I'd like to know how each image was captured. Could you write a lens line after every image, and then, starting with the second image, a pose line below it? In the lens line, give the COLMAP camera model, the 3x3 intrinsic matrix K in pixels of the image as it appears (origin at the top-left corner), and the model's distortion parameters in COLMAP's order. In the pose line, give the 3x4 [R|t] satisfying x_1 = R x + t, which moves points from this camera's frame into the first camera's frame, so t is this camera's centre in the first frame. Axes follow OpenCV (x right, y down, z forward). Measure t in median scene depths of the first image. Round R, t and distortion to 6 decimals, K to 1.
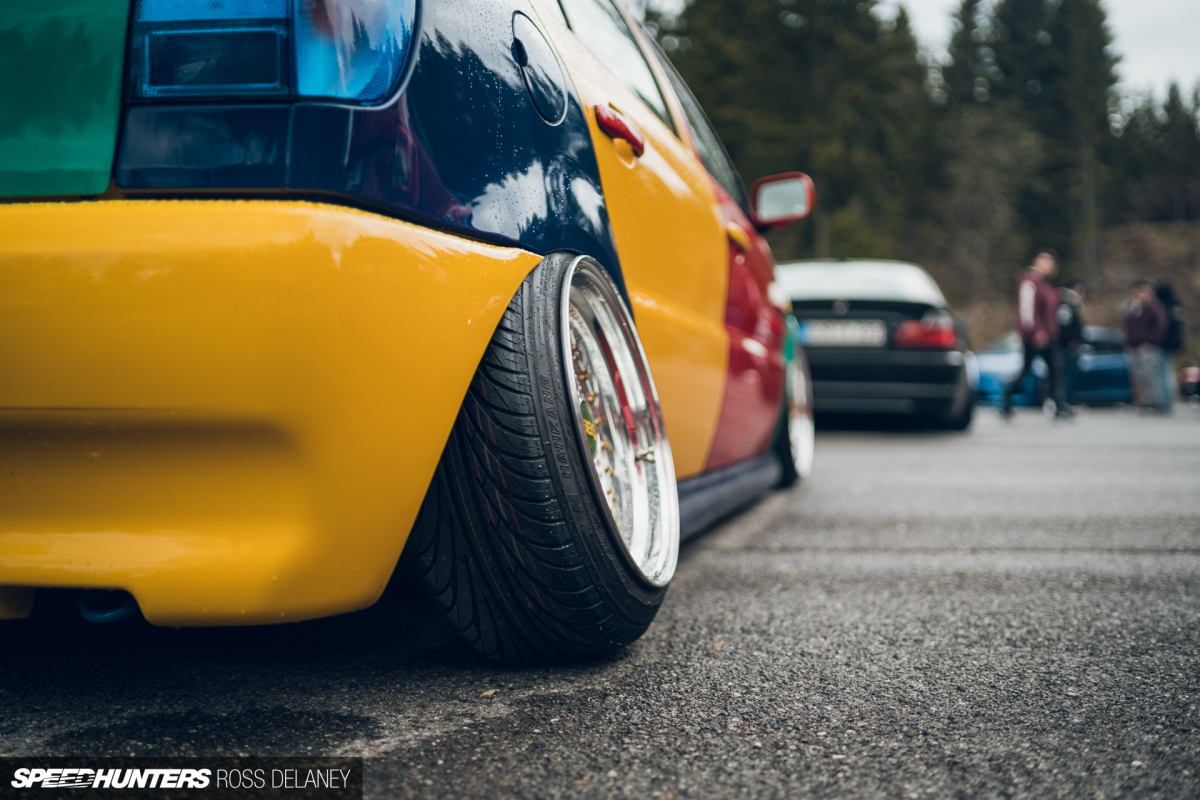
lens RADIAL K [[1173.2, 0, 601.7], [0, 1173.2, 396.8], [0, 0, 1]] dist [-0.083631, 0.000000]
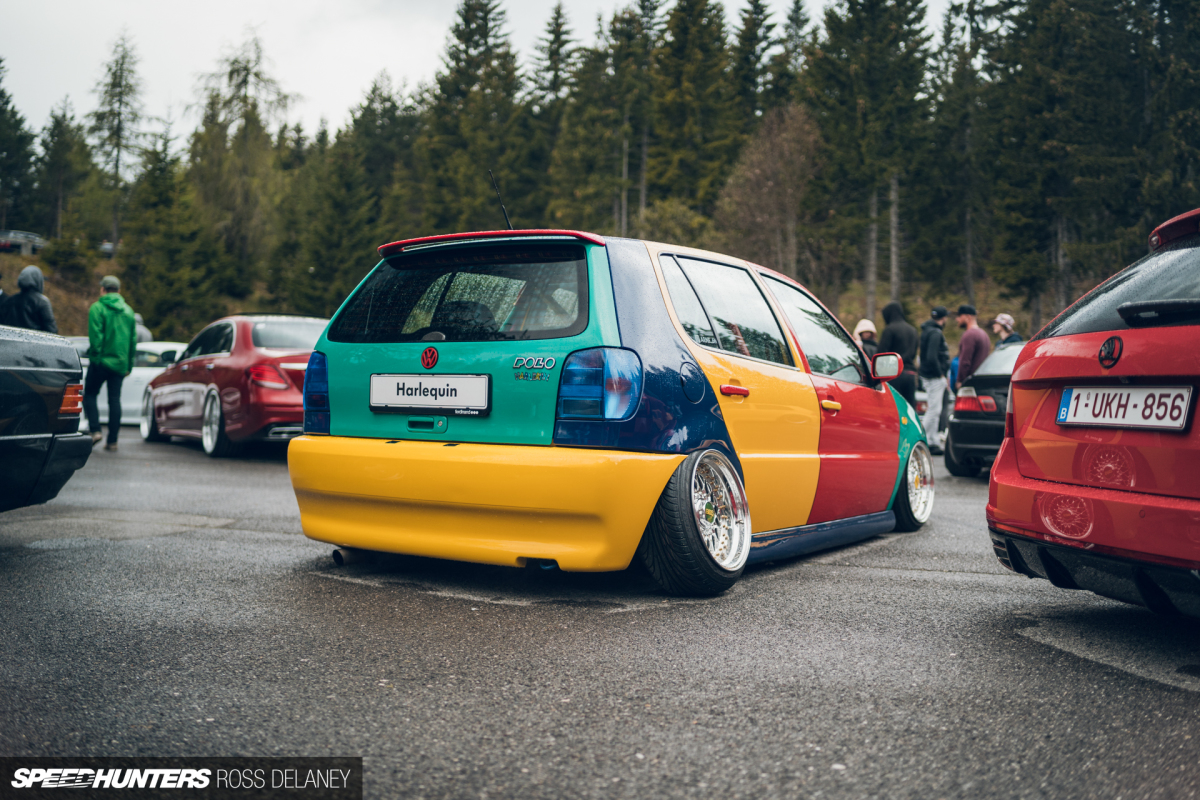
lens RADIAL K [[1173.2, 0, 599.0], [0, 1173.2, 401.0], [0, 0, 1]] dist [-0.083631, 0.000000]
pose [[0.960168, 0.014071, -0.279070, 0.595538], [-0.017412, 0.999803, -0.009497, -0.240460], [0.278881, 0.013978, 0.960224, -2.022149]]
